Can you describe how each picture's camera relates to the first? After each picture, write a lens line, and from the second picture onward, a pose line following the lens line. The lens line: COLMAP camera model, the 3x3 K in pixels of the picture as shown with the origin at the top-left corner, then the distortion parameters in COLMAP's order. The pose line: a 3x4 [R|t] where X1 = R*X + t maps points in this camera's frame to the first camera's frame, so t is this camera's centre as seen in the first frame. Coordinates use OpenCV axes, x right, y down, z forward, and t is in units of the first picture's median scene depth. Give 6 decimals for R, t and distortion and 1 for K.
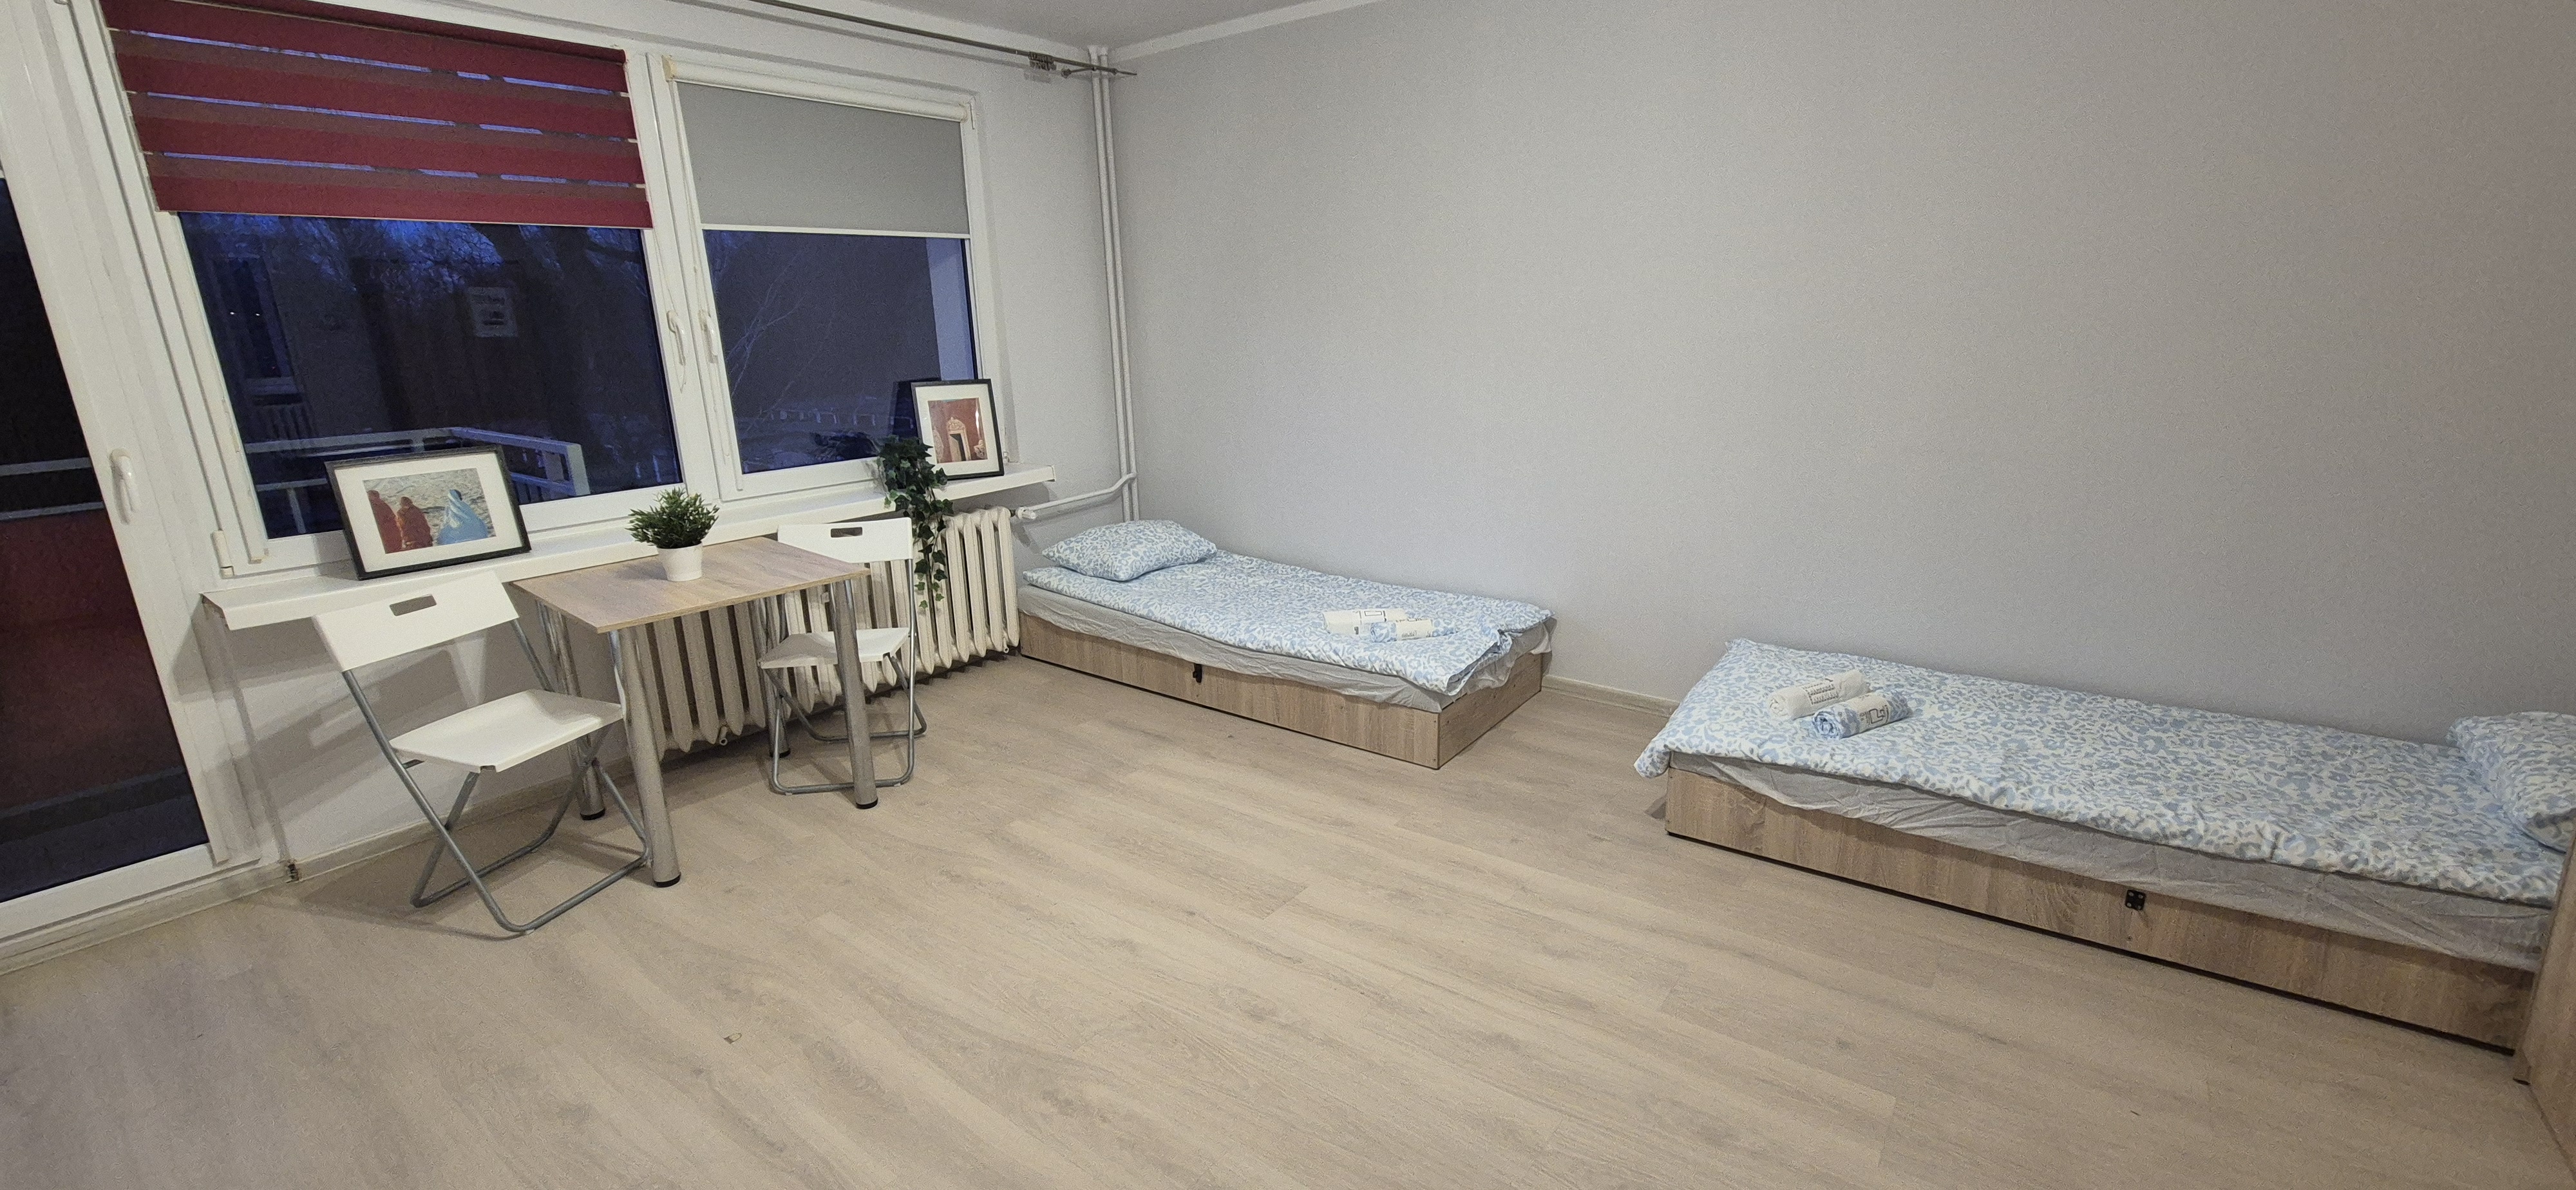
lens RADIAL K [[1054.8, 0, 1286.4], [0, 1054.8, 589.7], [0, 0, 1]] dist [0.000734, 0.000657]
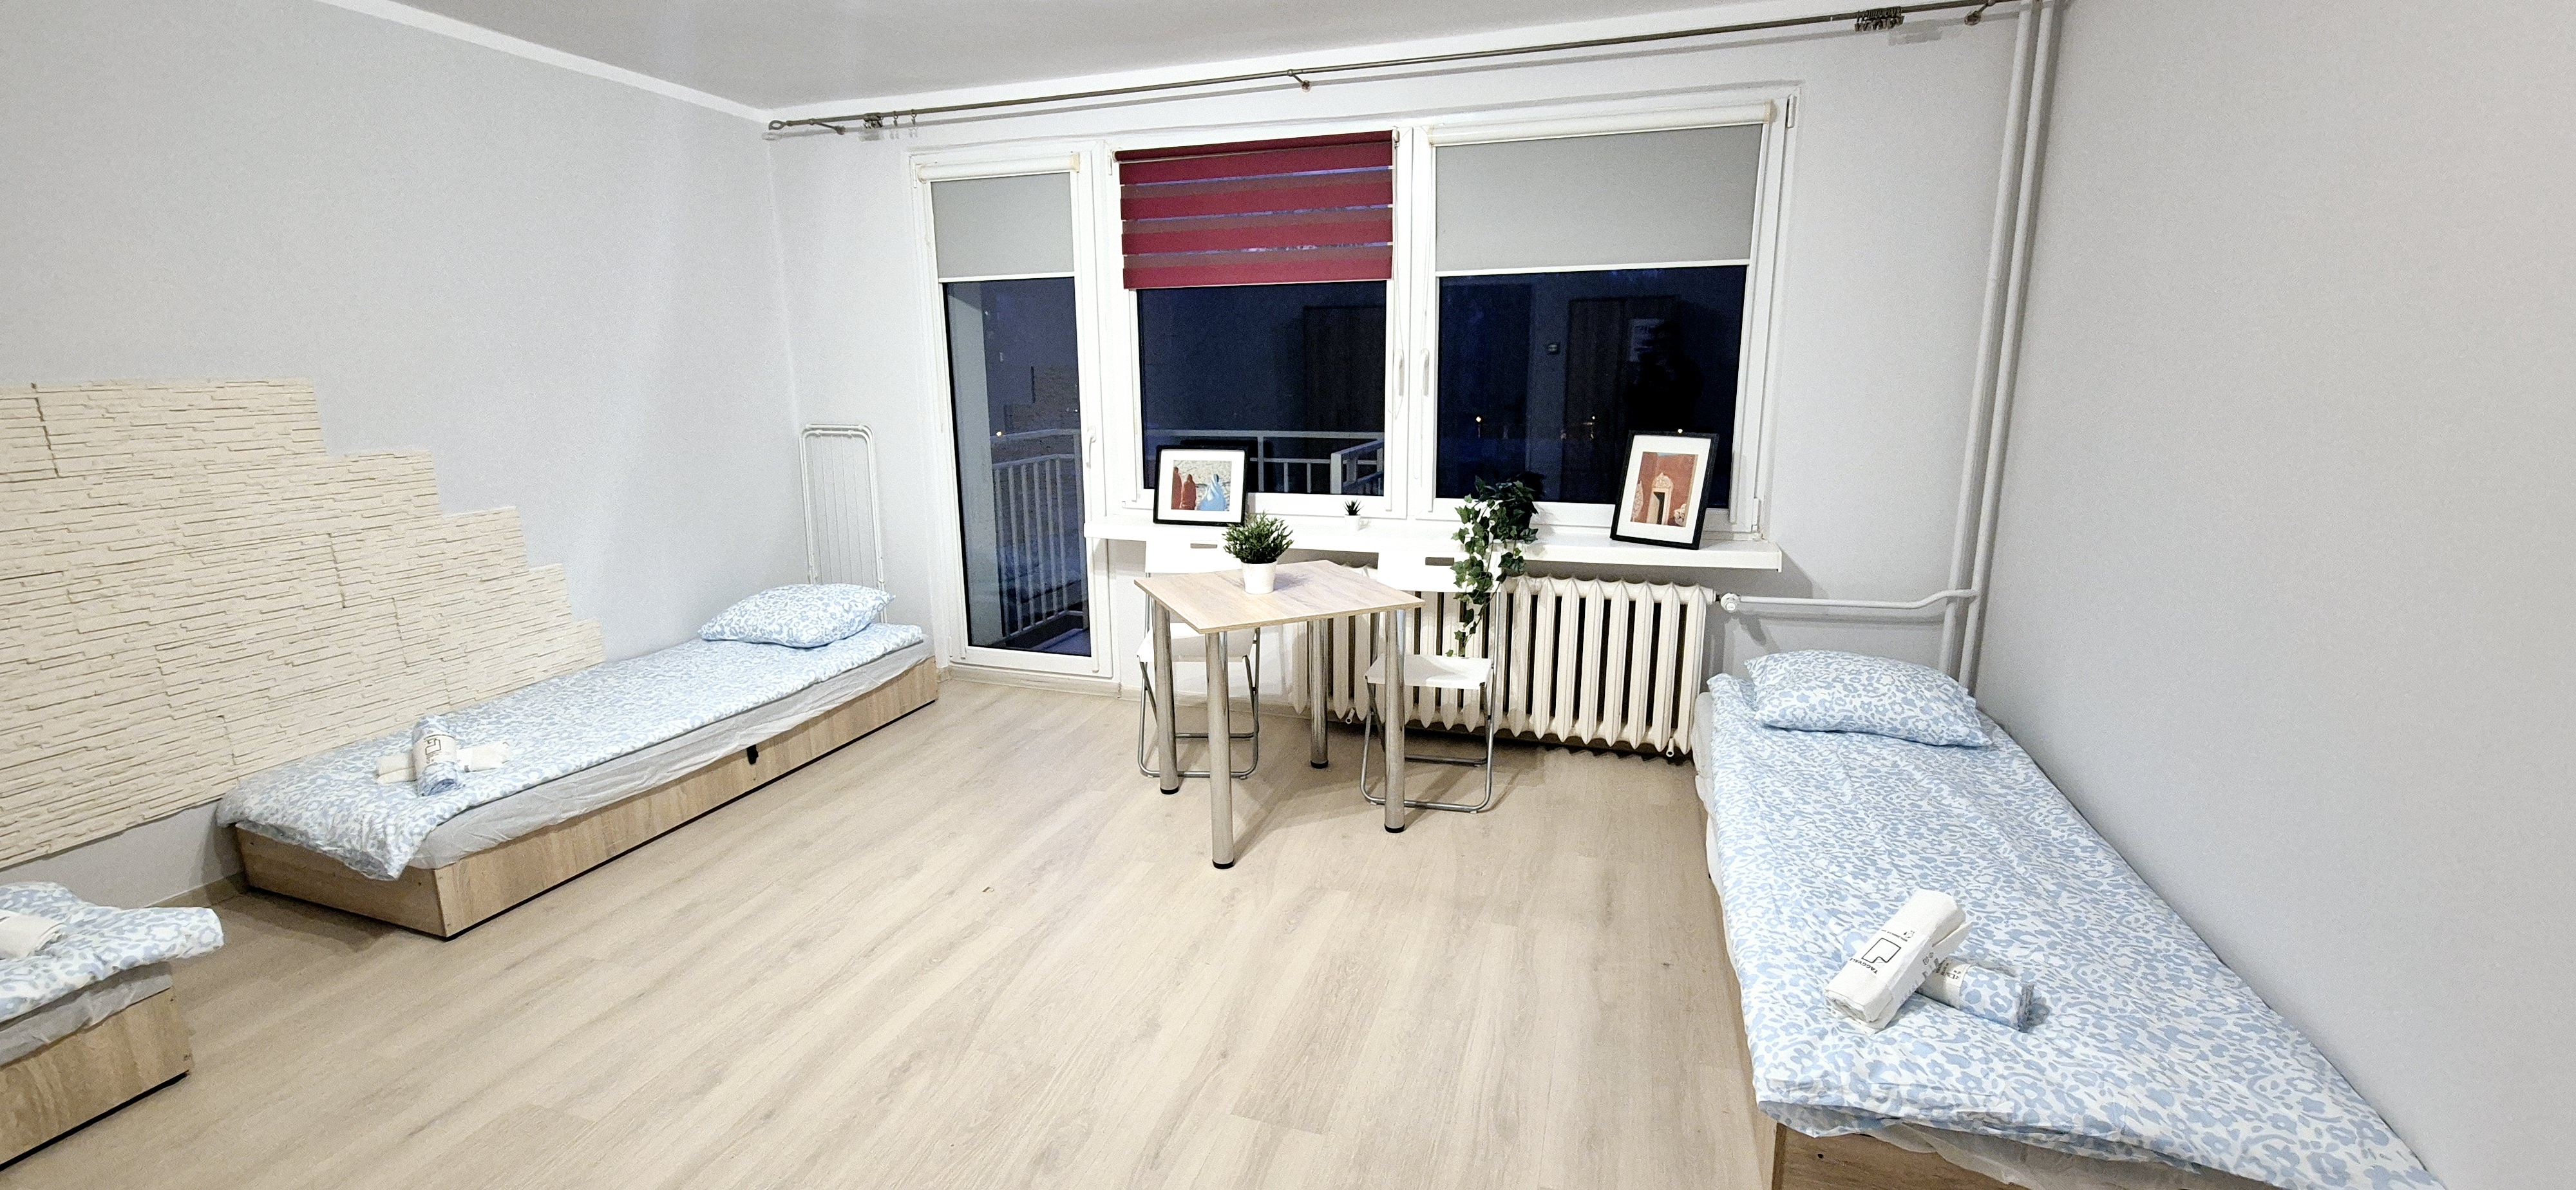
lens RADIAL K [[1054.8, 0, 1285.0], [0, 1054.8, 584.2], [0, 0, 1]] dist [0.000734, 0.000657]
pose [[0.327264, 0.221472, -0.918612, 0.560152], [-0.242740, 0.959226, 0.144786, -0.177407], [0.913223, 0.175601, 0.367680, 0.581881]]
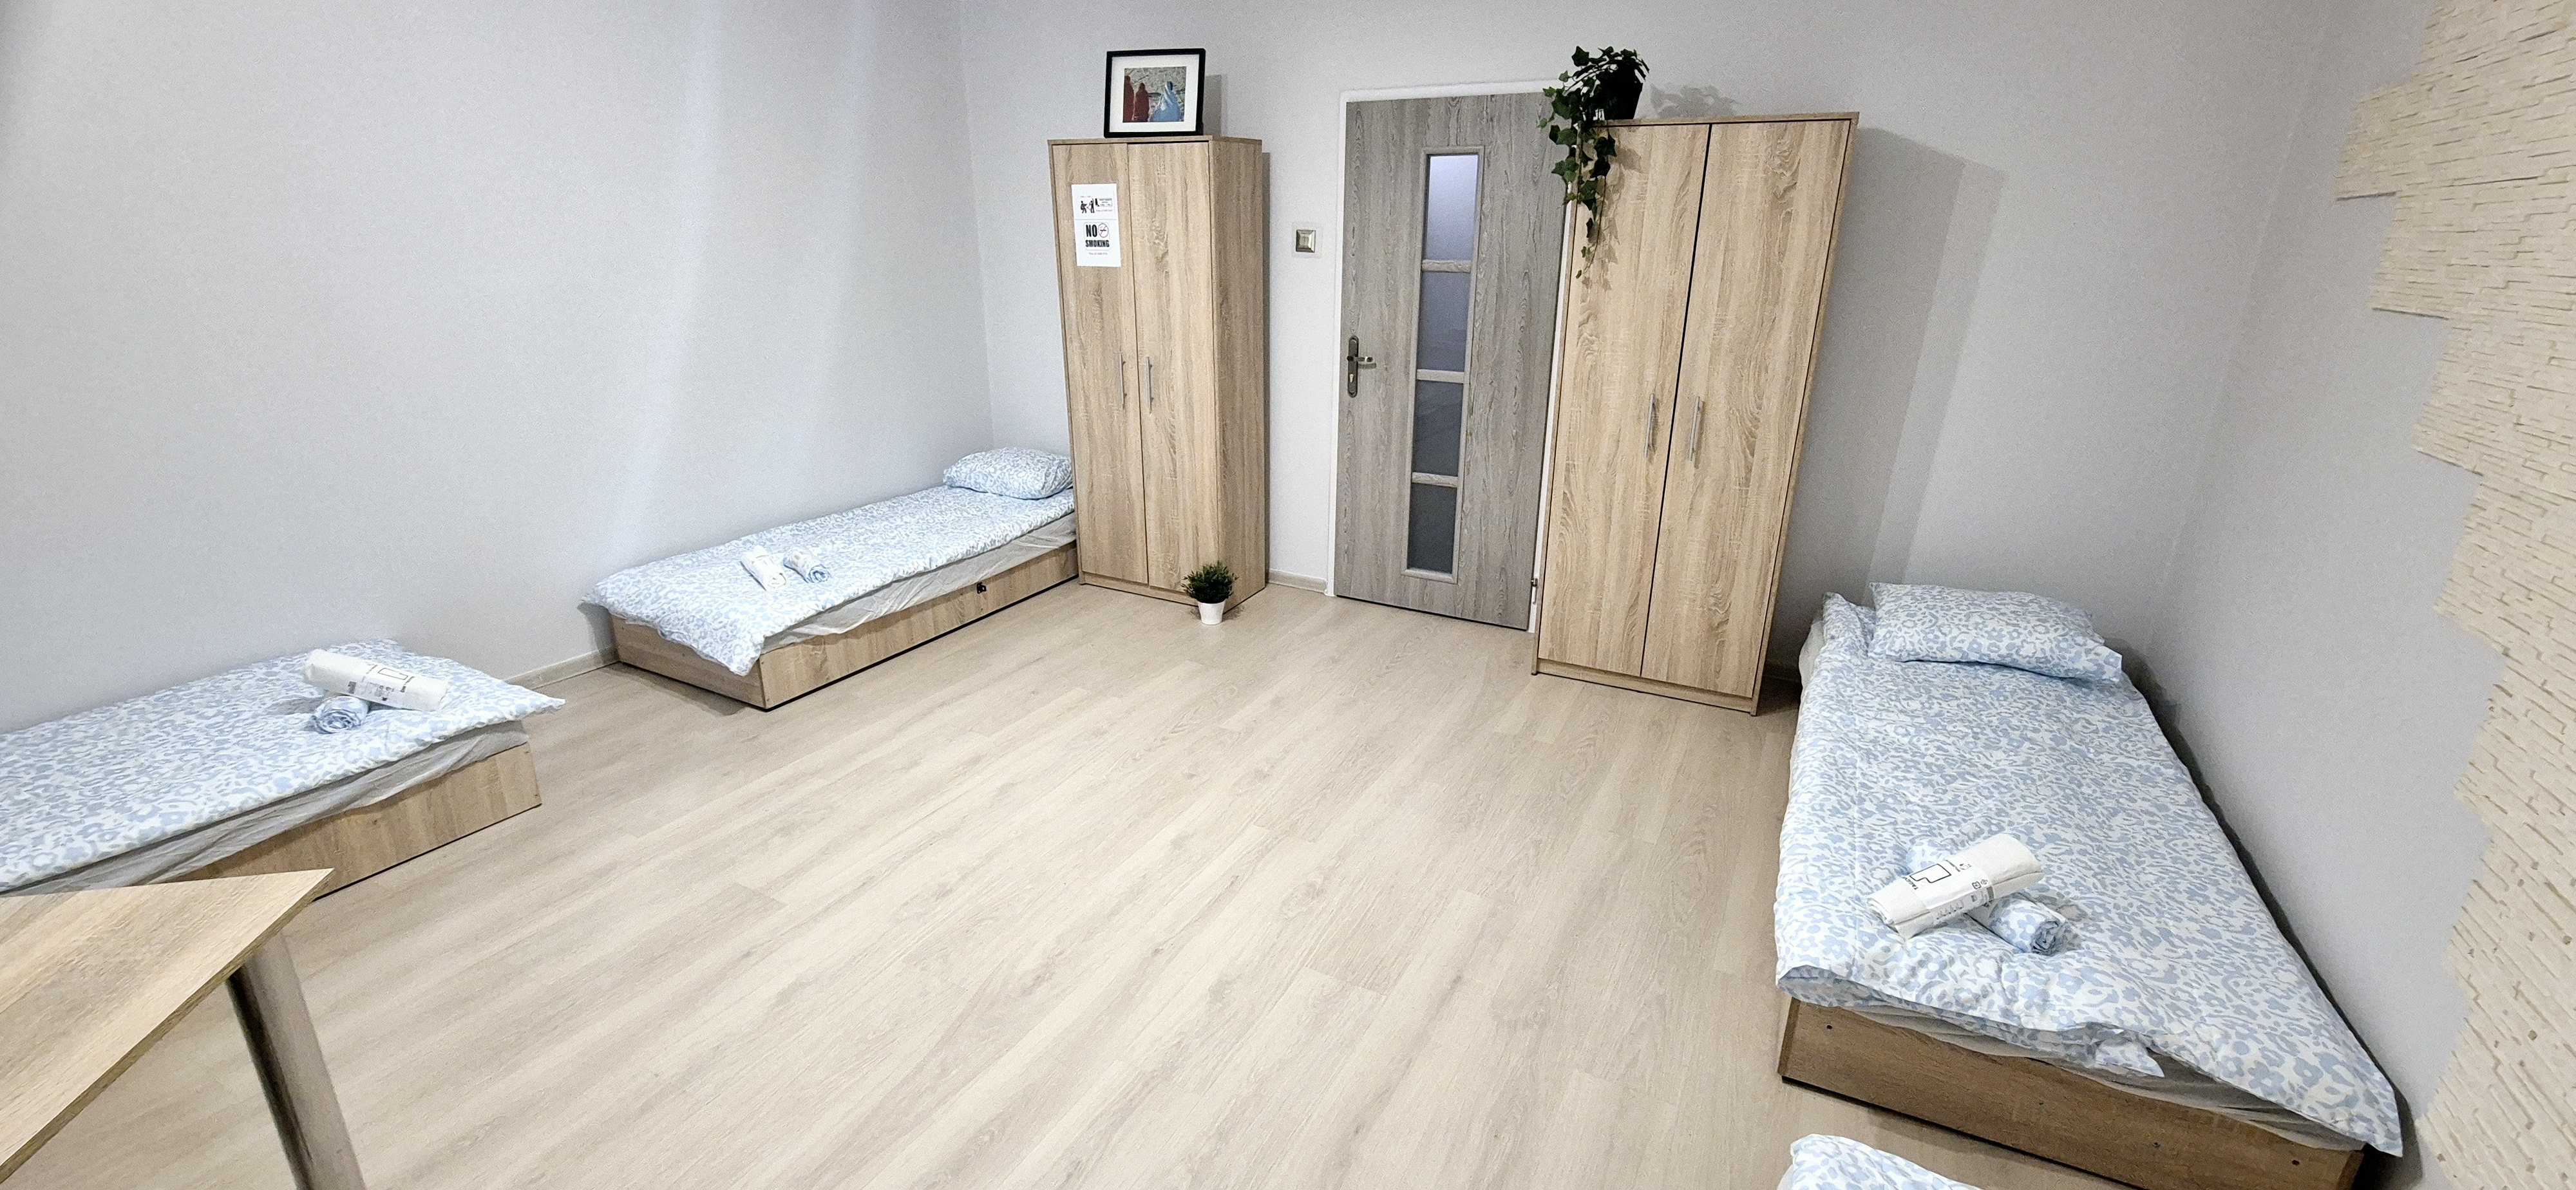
lens RADIAL K [[1054.8, 0, 1289.1], [0, 1054.8, 586.0], [0, 0, 1]] dist [0.000734, 0.000657]
pose [[-0.160508, -0.290654, 0.943270, -0.813005], [0.246090, 0.913697, 0.323416, -0.139268], [-0.955864, 0.284040, -0.075128, 0.473087]]
